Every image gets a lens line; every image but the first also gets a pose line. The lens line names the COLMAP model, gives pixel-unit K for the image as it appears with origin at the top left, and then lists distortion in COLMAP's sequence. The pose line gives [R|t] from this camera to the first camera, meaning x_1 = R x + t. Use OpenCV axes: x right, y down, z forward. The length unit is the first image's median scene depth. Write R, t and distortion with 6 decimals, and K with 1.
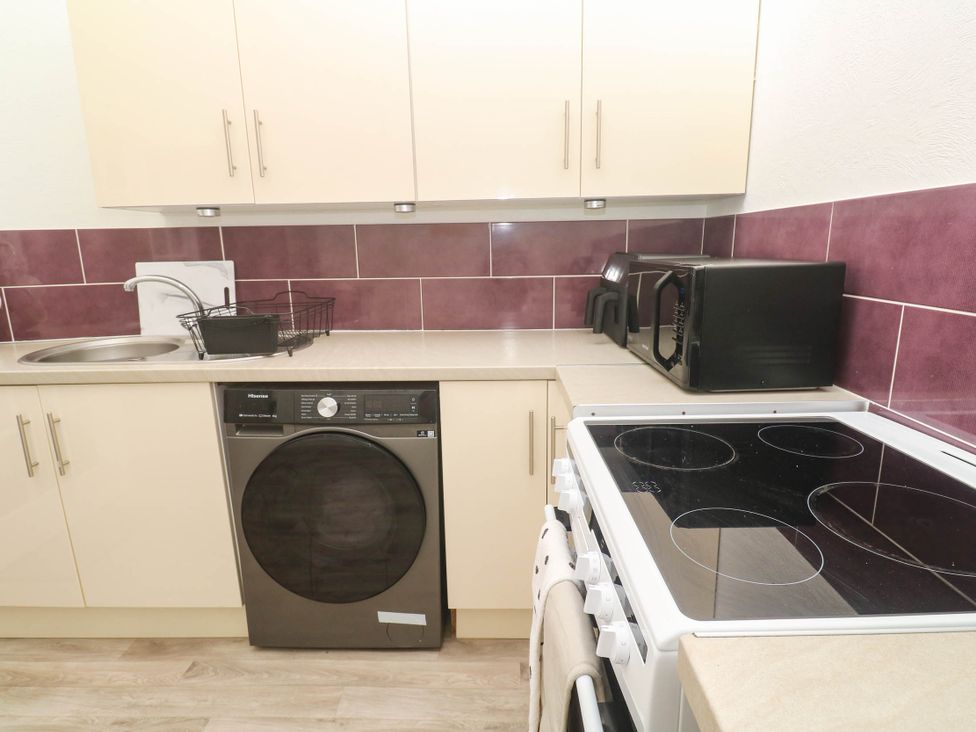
lens RADIAL K [[529.9, 0, 488.6], [0, 529.9, 345.6], [0, 0, 1]] dist [-0.000065, -0.017265]
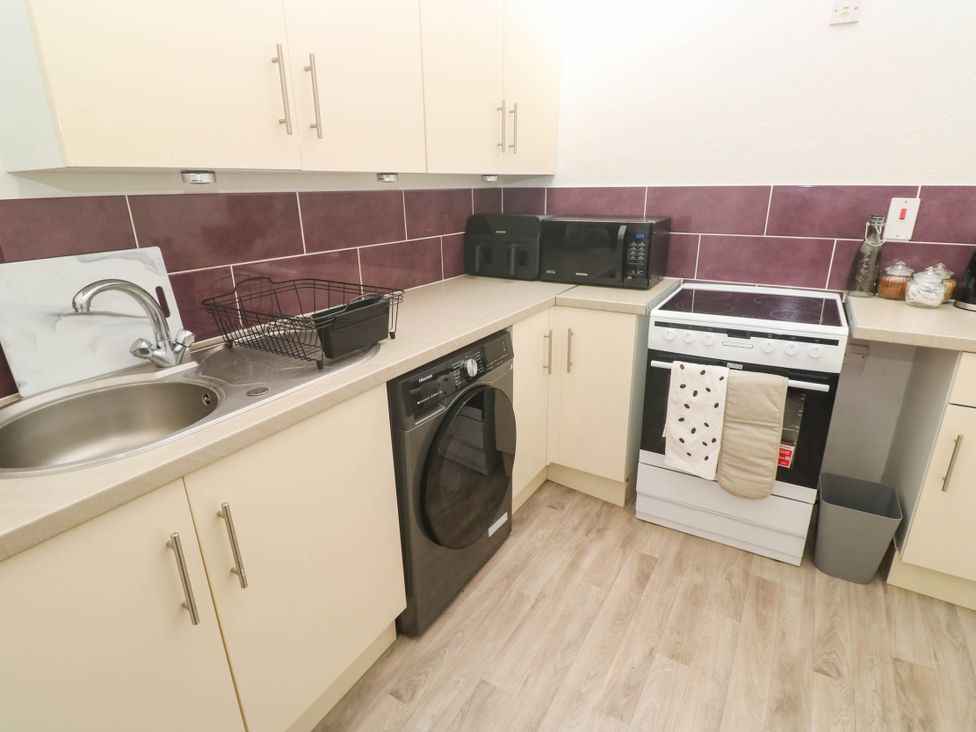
lens RADIAL K [[518.4, 0, 512.8], [0, 518.4, 346.0], [0, 0, 1]] dist [-0.000231, -0.014878]
pose [[0.481151, -0.249677, 0.840330, -1.056974], [0.164380, 0.967277, 0.193275, -0.111636], [-0.861088, 0.045139, 0.506448, 0.342760]]
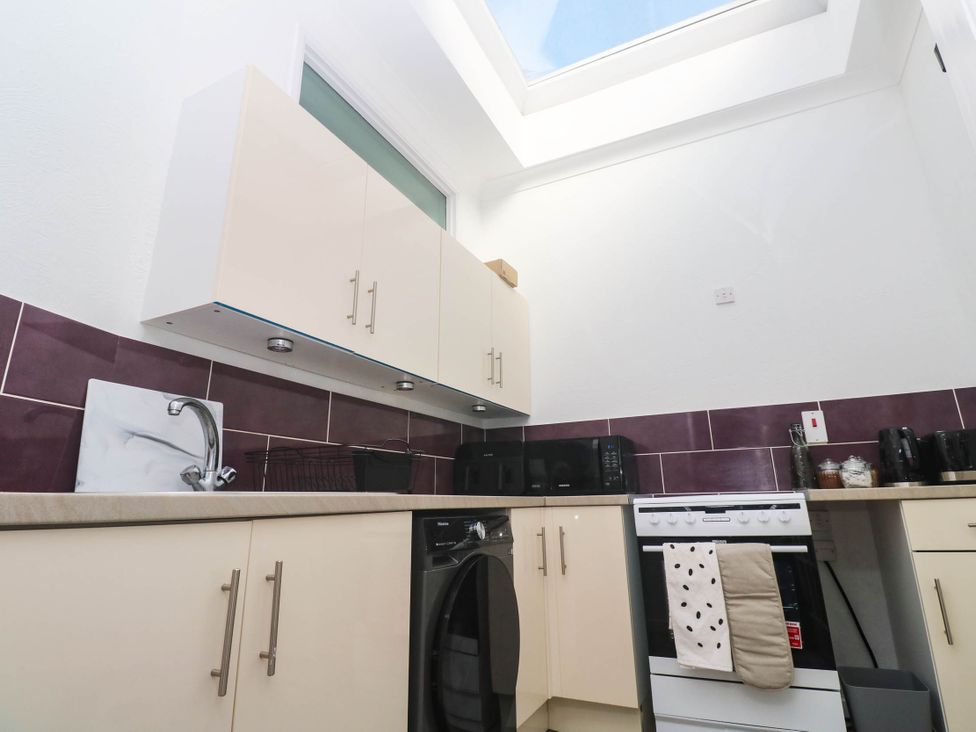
lens RADIAL K [[518.4, 0, 512.8], [0, 518.4, 346.0], [0, 0, 1]] dist [-0.000231, -0.014878]
pose [[0.392550, 0.293737, 0.871564, -1.261962], [0.198628, 0.898192, -0.392172, 0.190774], [-0.898027, 0.327064, 0.294241, 0.426691]]
